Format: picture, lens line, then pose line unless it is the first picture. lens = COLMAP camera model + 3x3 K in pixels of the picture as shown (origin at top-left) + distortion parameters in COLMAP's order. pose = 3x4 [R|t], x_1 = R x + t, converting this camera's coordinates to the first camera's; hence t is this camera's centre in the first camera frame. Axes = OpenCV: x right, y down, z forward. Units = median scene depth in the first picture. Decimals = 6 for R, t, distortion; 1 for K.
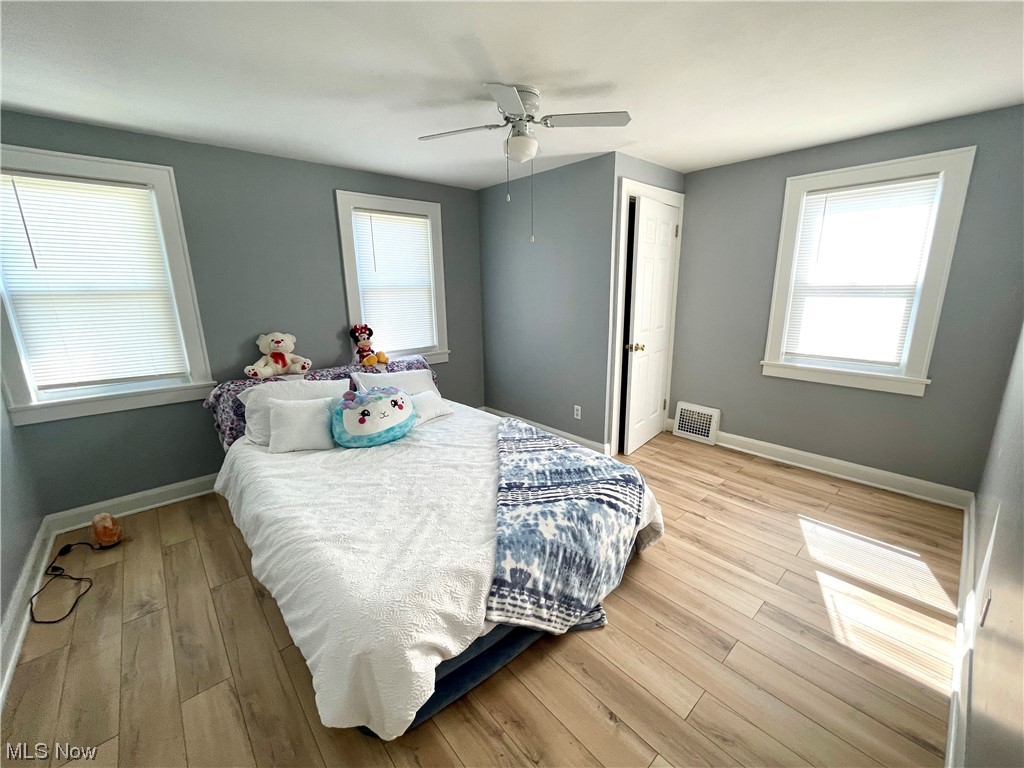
lens RADIAL K [[414.1, 0, 513.6], [0, 414.1, 383.7], [0, 0, 1]] dist [-0.001635, -0.000582]
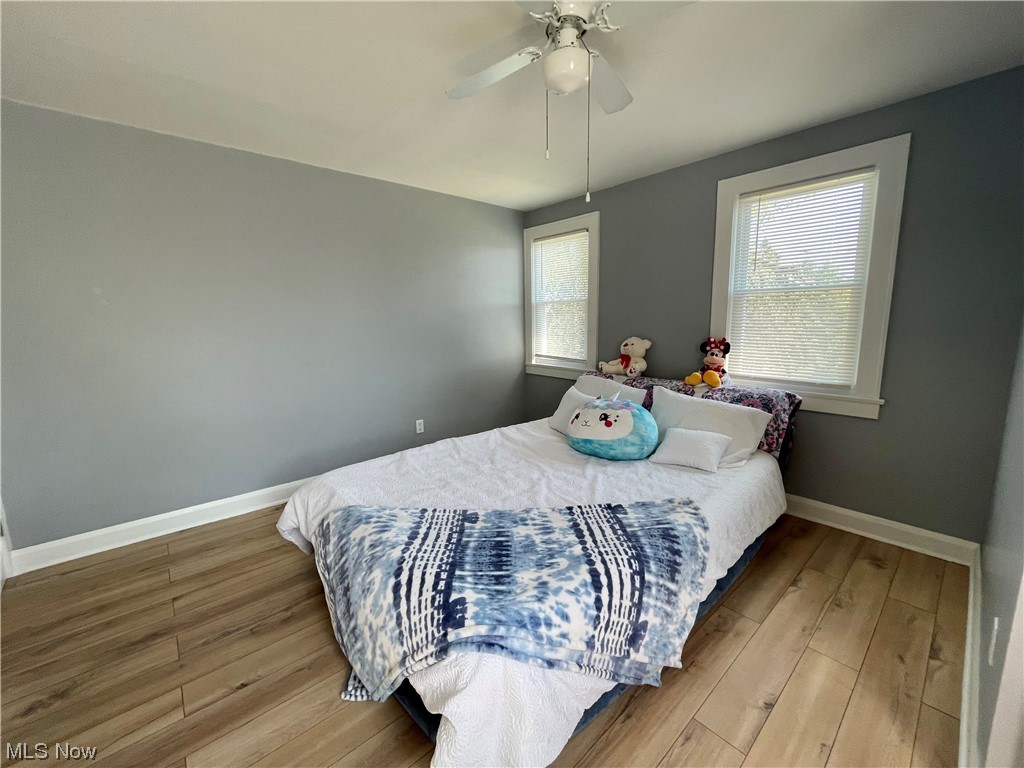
lens RADIAL K [[414.1, 0, 513.6], [0, 414.1, 383.7], [0, 0, 1]] dist [-0.001635, -0.000582]
pose [[-0.010502, 0.164407, -0.986337, 0.679700], [-0.220809, 0.961660, 0.162645, -0.144901], [0.975260, 0.219501, 0.026203, 0.884939]]
